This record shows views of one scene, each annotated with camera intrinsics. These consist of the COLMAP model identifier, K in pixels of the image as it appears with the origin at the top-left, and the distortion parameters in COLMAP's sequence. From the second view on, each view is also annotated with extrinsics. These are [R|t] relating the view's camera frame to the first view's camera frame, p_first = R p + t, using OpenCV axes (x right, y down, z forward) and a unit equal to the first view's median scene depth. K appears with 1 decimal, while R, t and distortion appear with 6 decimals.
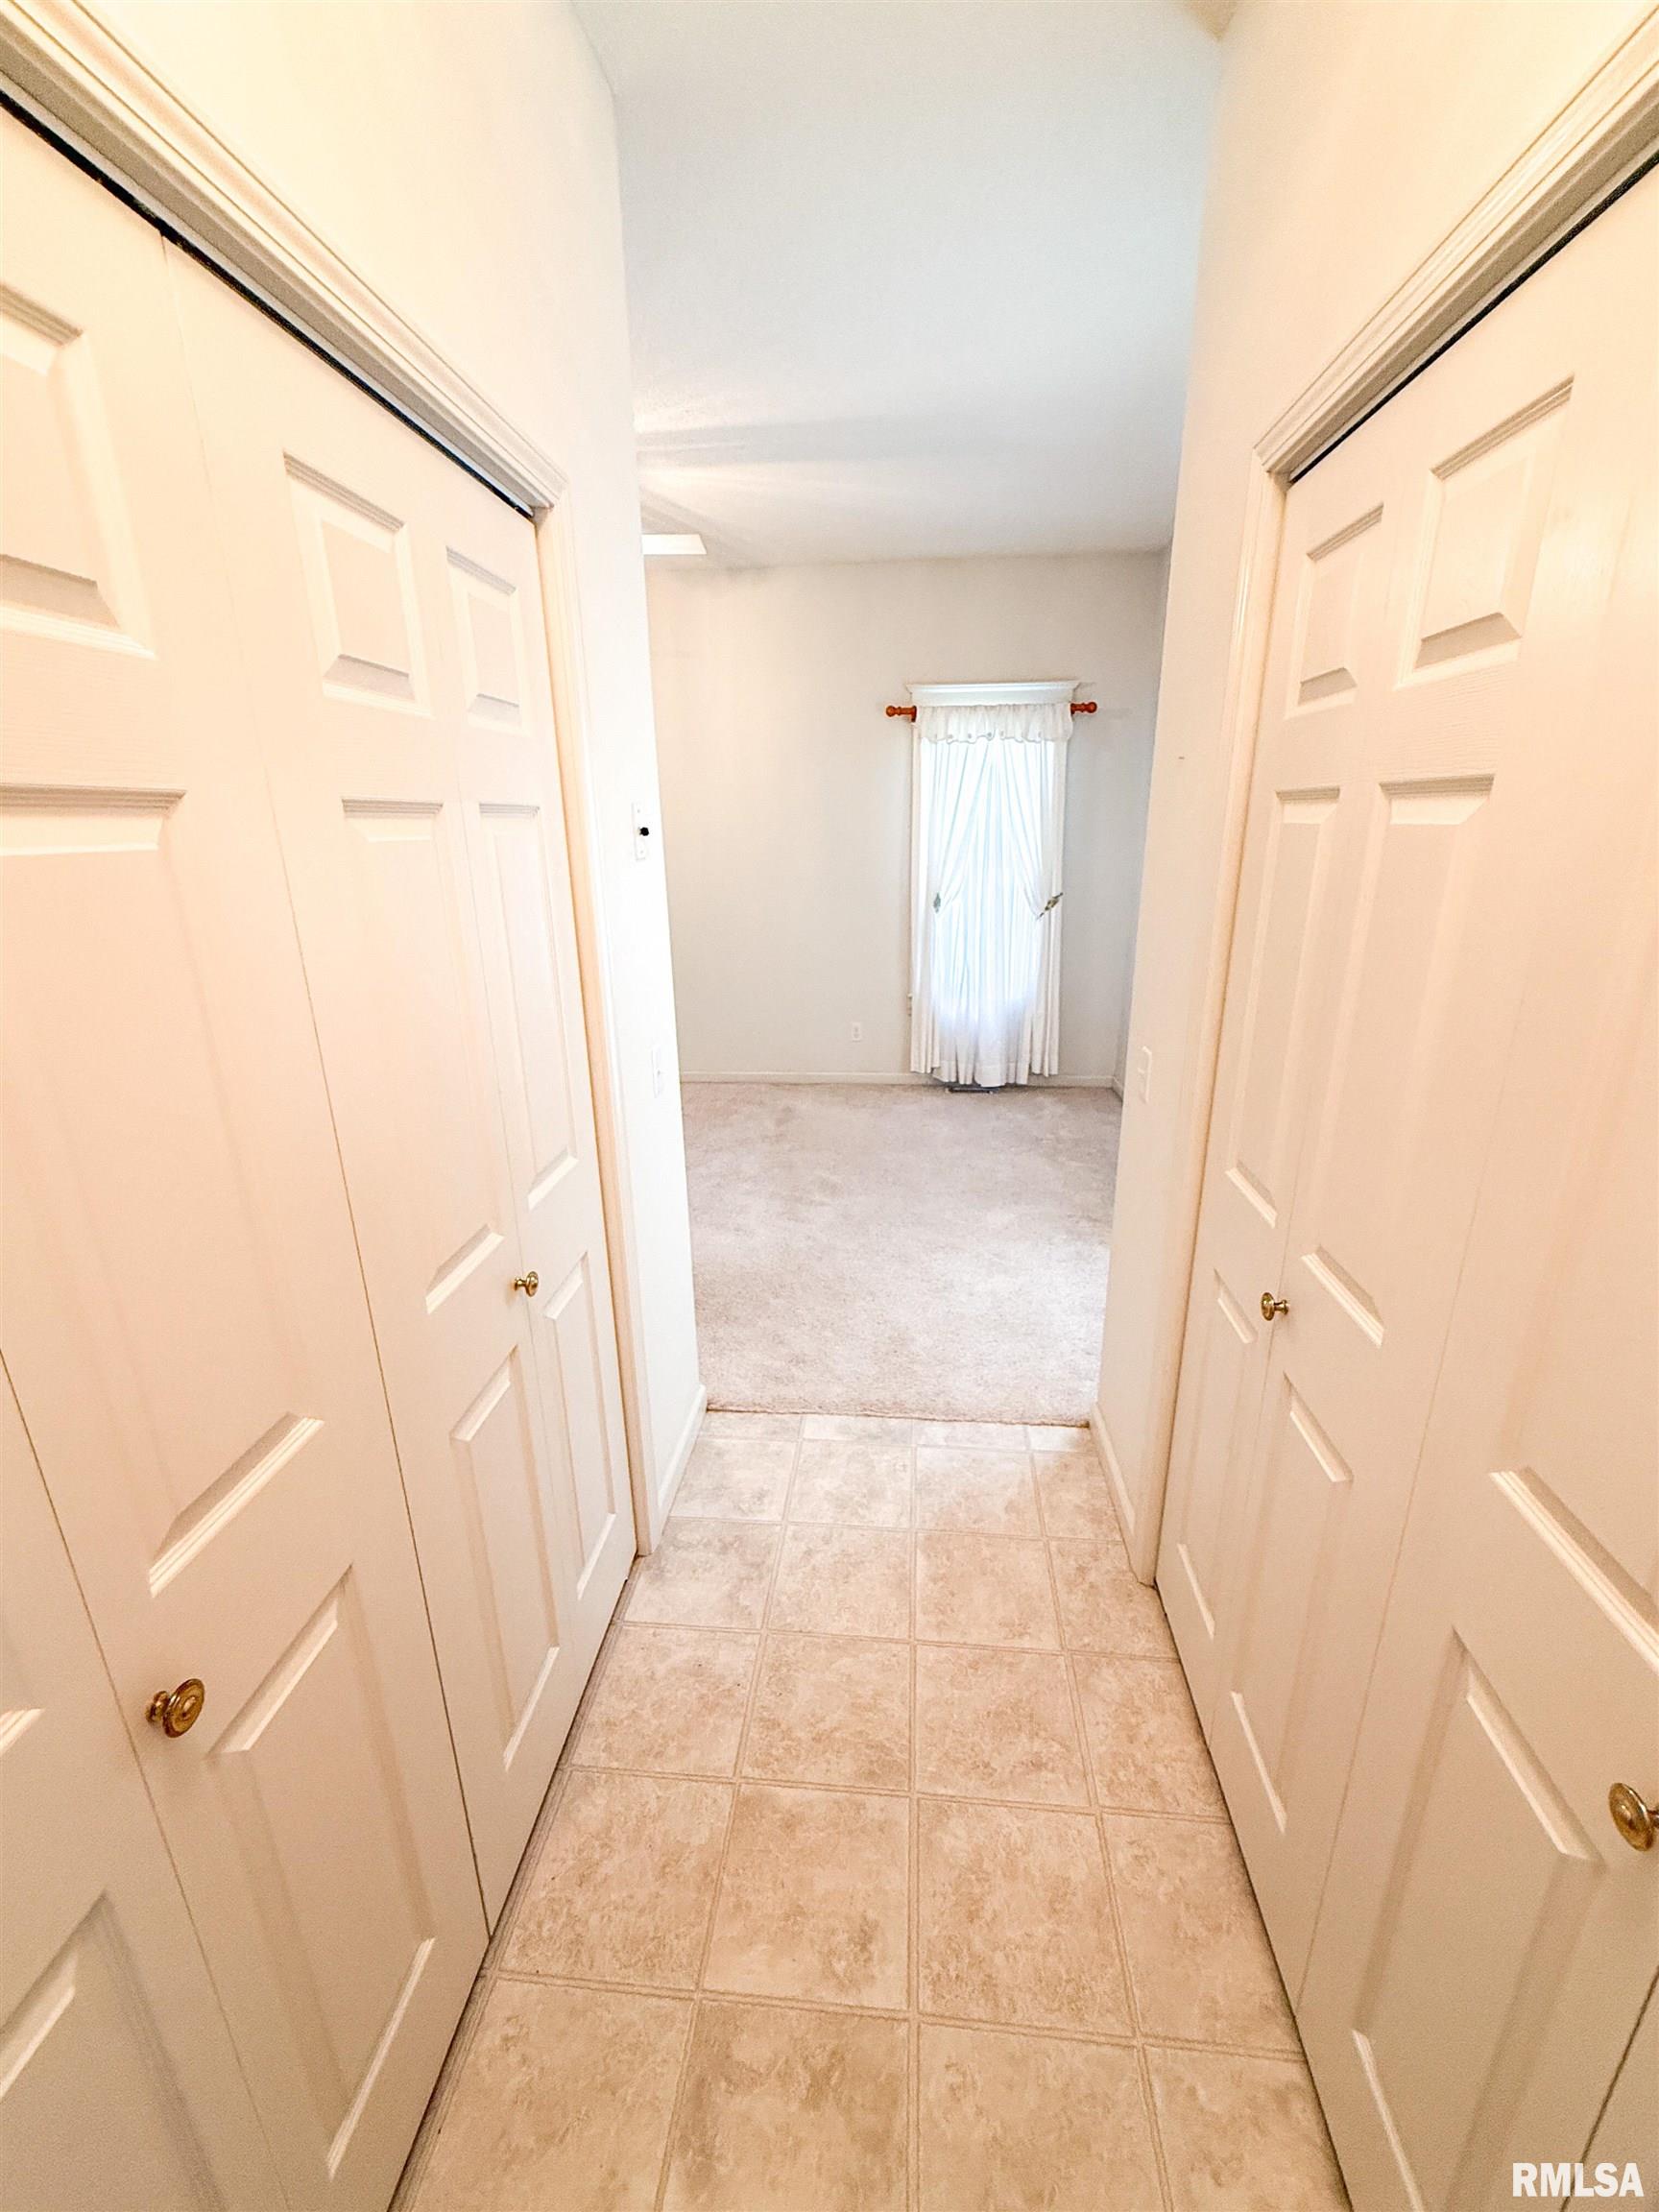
lens RADIAL K [[906.8, 0, 824.7], [0, 906.8, 1112.4], [0, 0, 1]] dist [-0.001091, 0.000380]
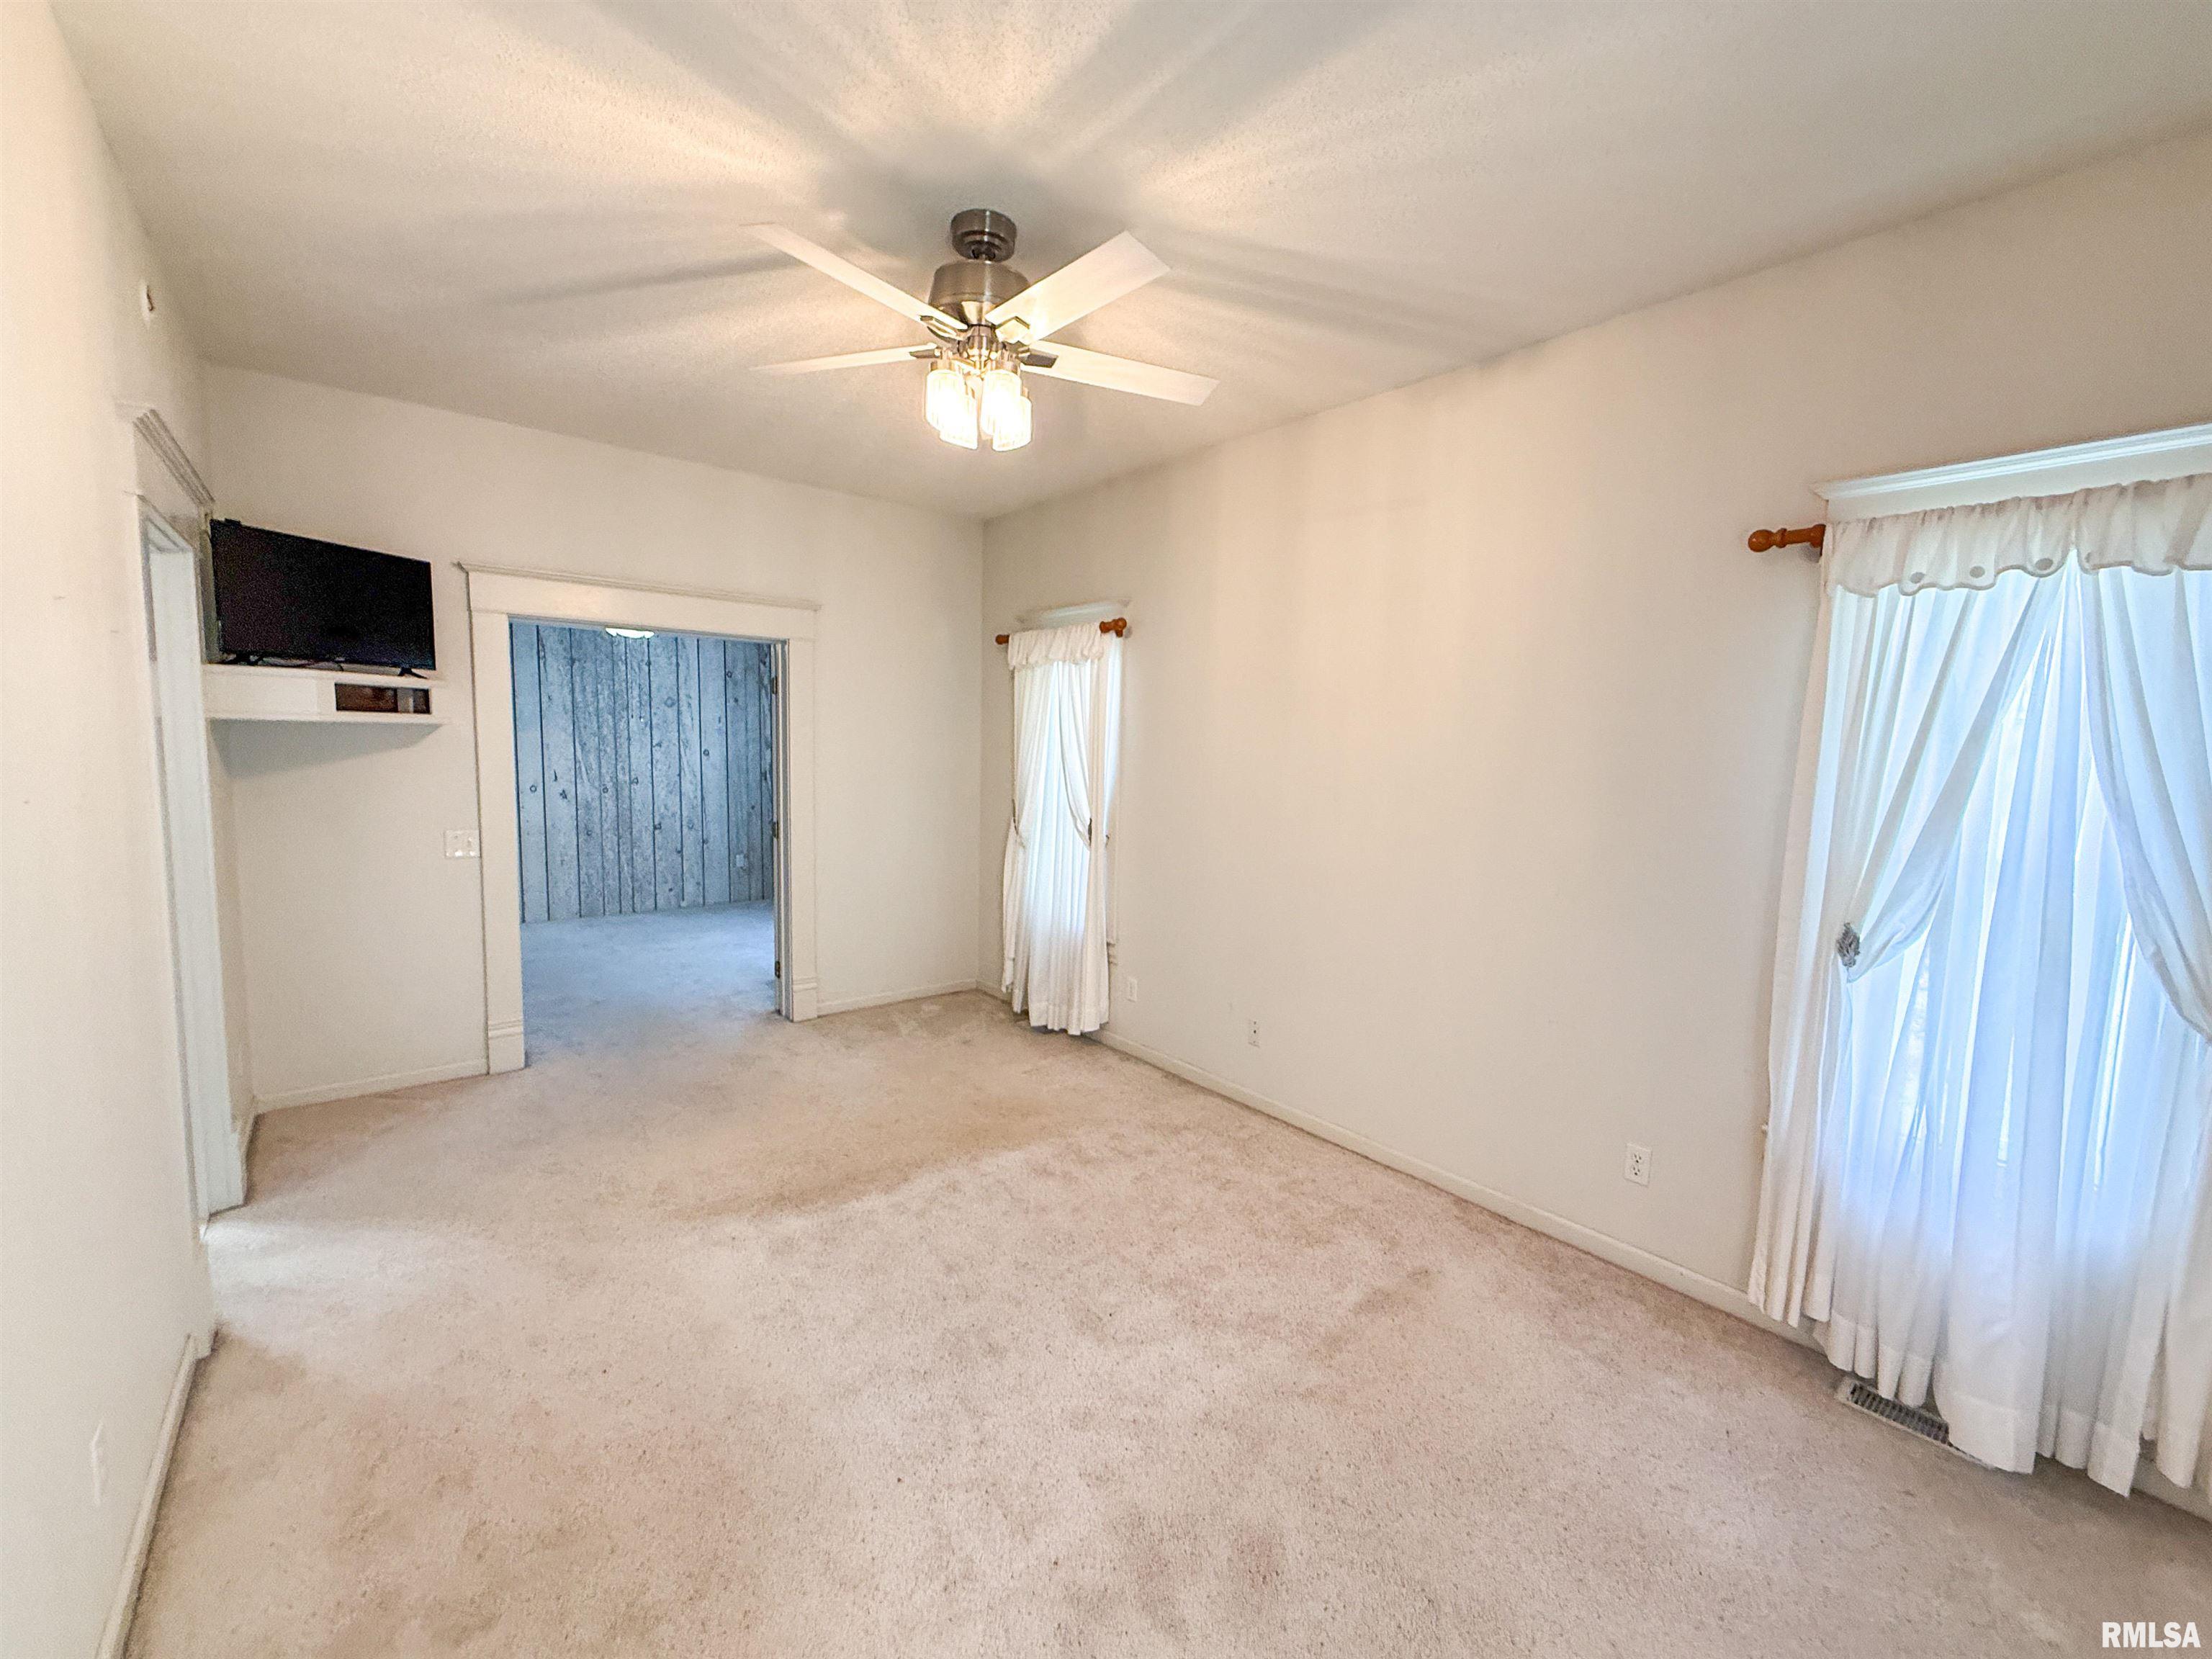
lens RADIAL K [[906.8, 0, 1109.6], [0, 906.8, 835.5], [0, 0, 1]] dist [-0.001091, 0.000380]
pose [[0.708086, 0.106002, -0.698125, 0.182713], [-0.250660, 0.962013, -0.108167, -0.157222], [0.660140, 0.251584, 0.707758, 0.481314]]
